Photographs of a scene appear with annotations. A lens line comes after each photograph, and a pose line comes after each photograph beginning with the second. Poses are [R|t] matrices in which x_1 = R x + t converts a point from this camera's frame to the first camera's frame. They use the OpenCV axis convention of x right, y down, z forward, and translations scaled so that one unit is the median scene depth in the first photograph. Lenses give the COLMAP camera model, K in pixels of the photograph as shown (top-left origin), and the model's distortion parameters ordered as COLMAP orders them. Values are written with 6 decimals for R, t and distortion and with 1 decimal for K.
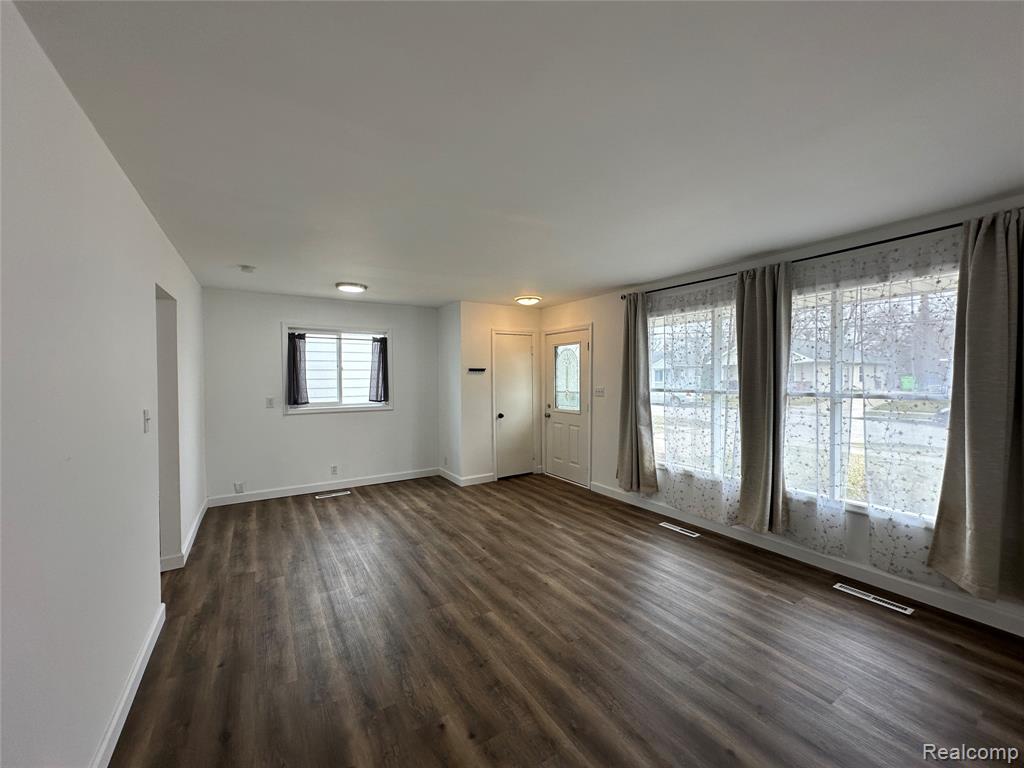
lens RADIAL K [[407.4, 0, 509.7], [0, 407.4, 383.6], [0, 0, 1]] dist [-0.000430, -0.000261]
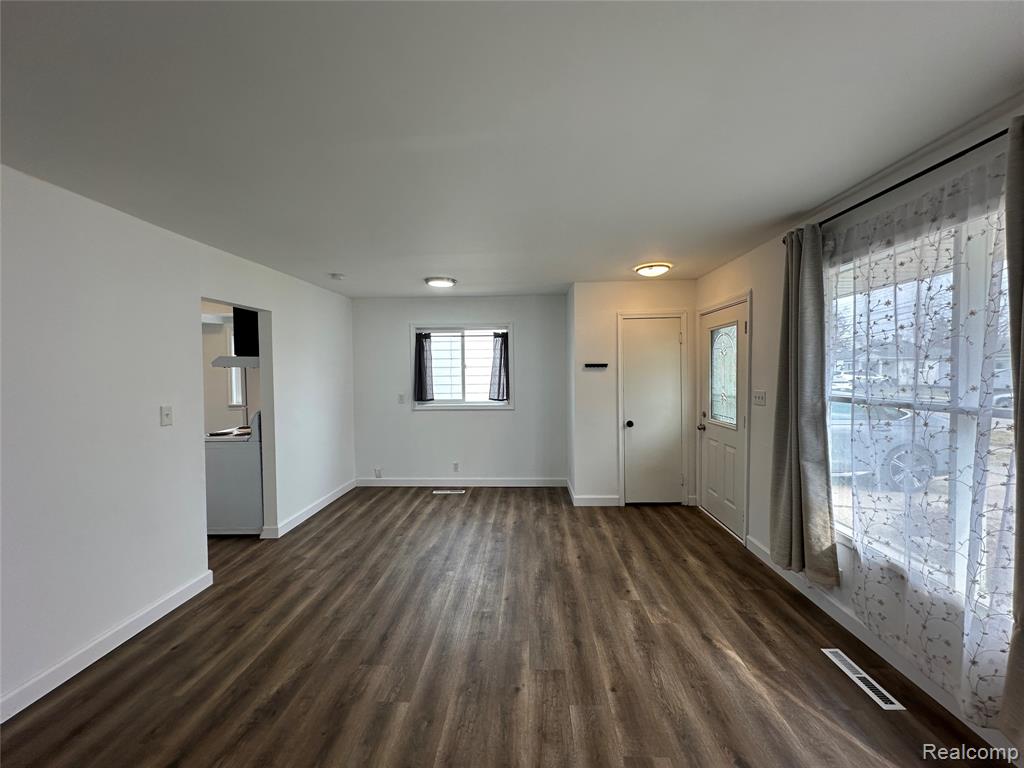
lens RADIAL K [[407.4, 0, 511.9], [0, 407.4, 381.9], [0, 0, 1]] dist [-0.000430, -0.000261]
pose [[0.826625, 0.010065, -0.562664, 0.296873], [-0.005187, 0.999934, 0.010267, -0.010914], [0.562730, -0.005568, 0.826622, 0.296890]]
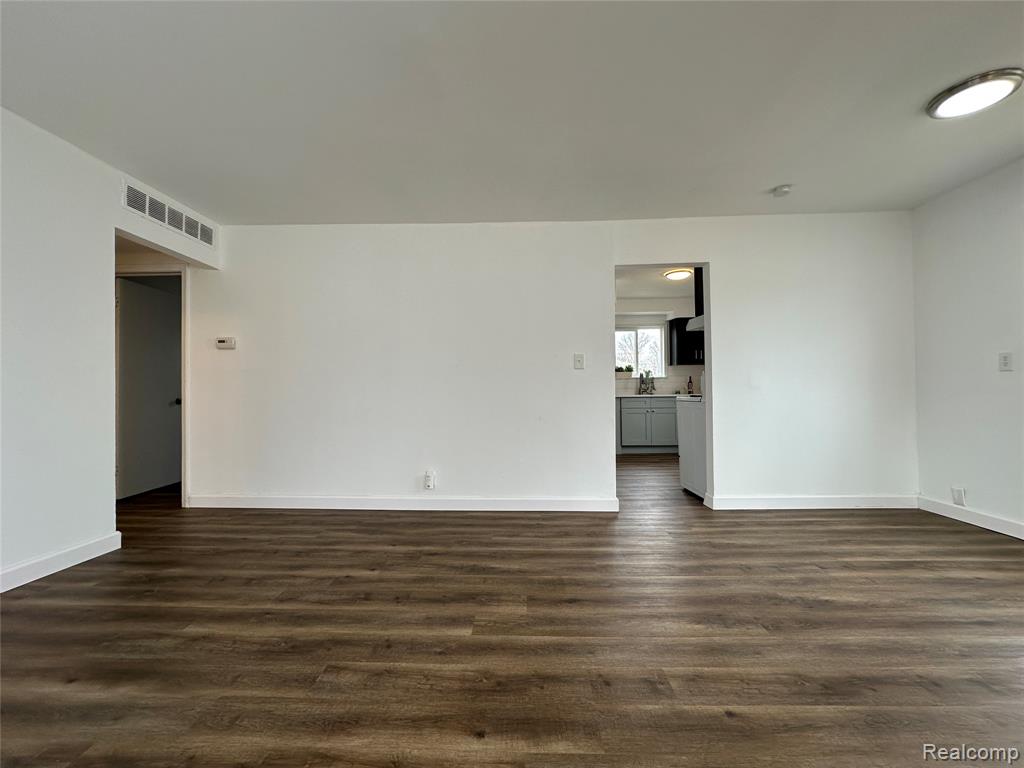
lens RADIAL K [[407.4, 0, 511.6], [0, 407.4, 384.5], [0, 0, 1]] dist [-0.000430, -0.000261]
pose [[-0.549921, -0.002891, -0.835212, 0.273447], [-0.005797, 0.999983, 0.000355, 0.091437], [0.835197, 0.005037, -0.549928, 0.825170]]
